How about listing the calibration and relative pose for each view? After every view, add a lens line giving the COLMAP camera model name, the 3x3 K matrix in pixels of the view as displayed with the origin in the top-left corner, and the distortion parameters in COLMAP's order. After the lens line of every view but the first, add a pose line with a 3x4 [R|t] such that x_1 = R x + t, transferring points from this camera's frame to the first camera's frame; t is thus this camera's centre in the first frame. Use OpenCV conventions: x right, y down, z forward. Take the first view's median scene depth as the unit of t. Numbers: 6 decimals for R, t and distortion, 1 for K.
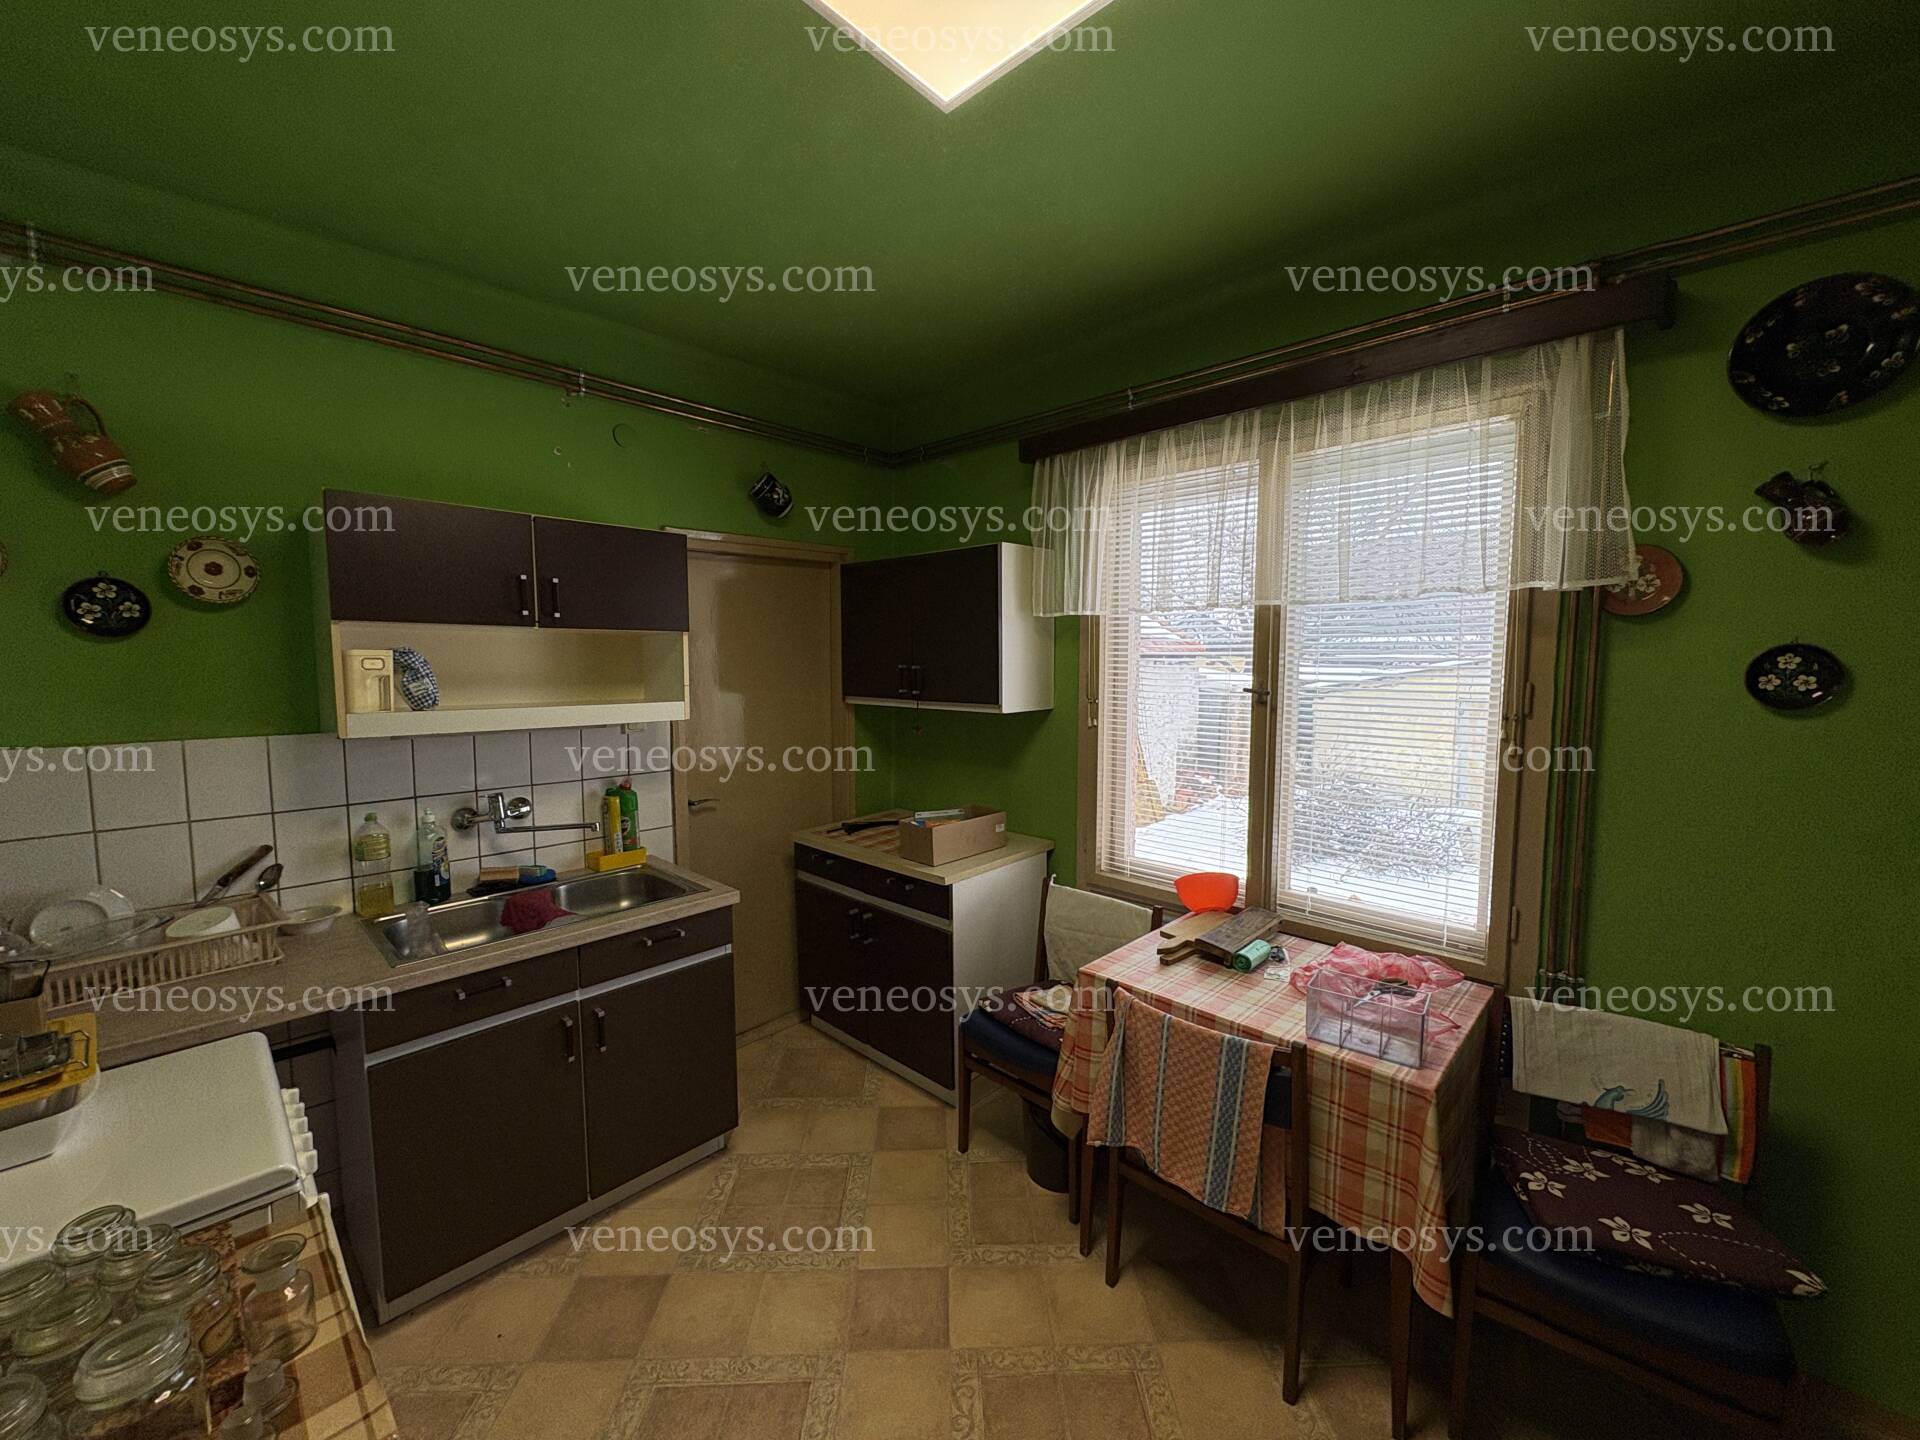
lens RADIAL K [[760.6, 0, 960.4], [0, 760.6, 720.2], [0, 0, 1]] dist [-0.001206, -0.000018]
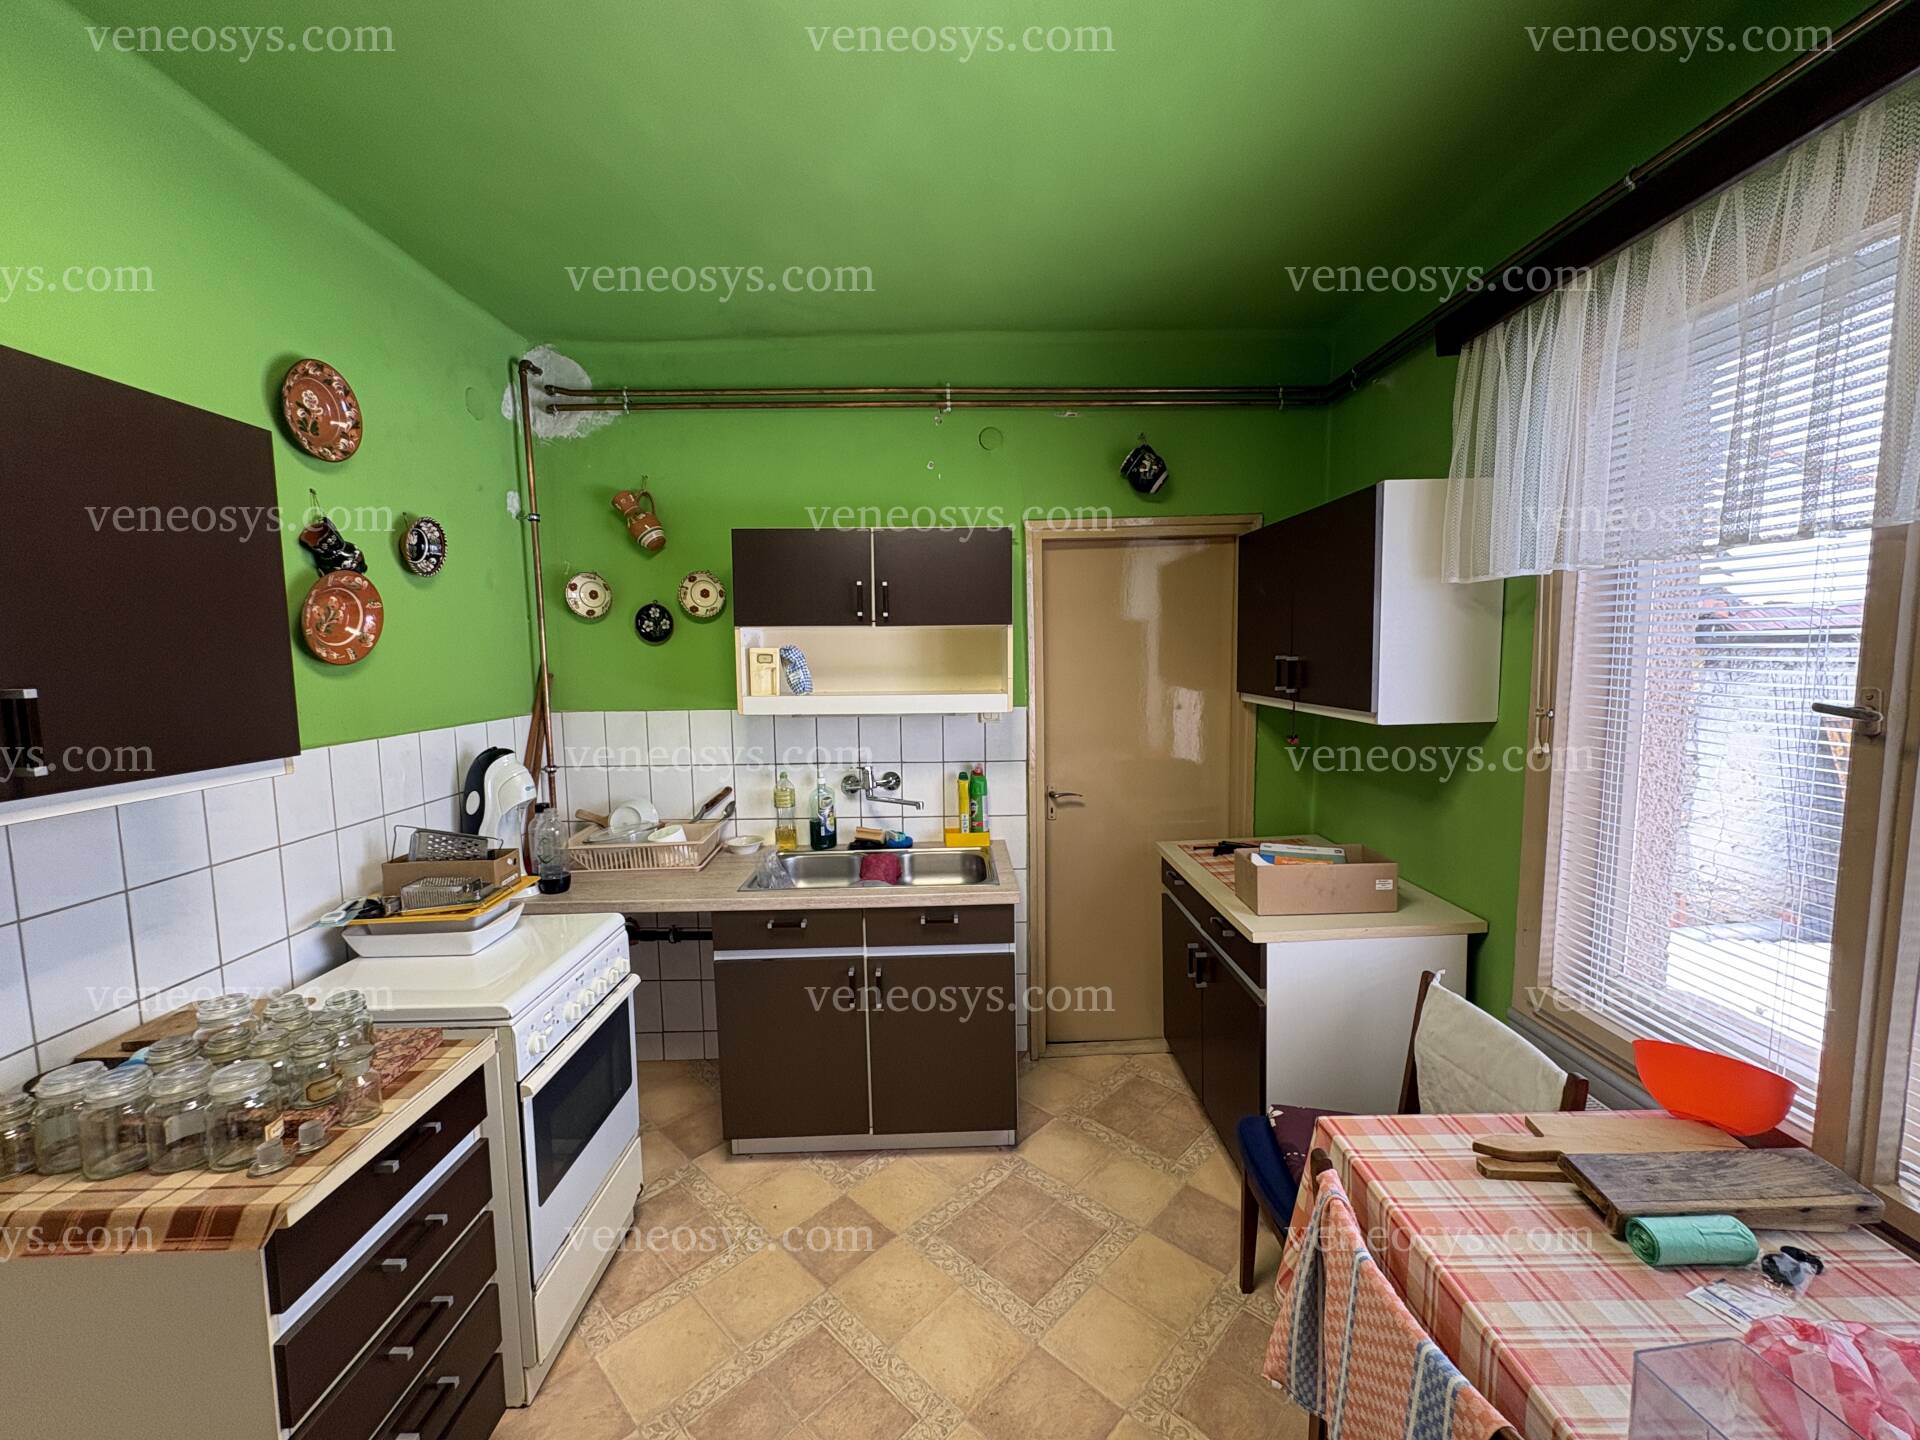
lens RADIAL K [[760.6, 0, 959.9], [0, 760.6, 719.7], [0, 0, 1]] dist [-0.001206, -0.000018]
pose [[0.701523, 0.055789, -0.710460, 0.331372], [-0.043118, 0.998427, 0.035826, -0.025334], [0.711341, 0.005501, 0.702825, 0.263898]]
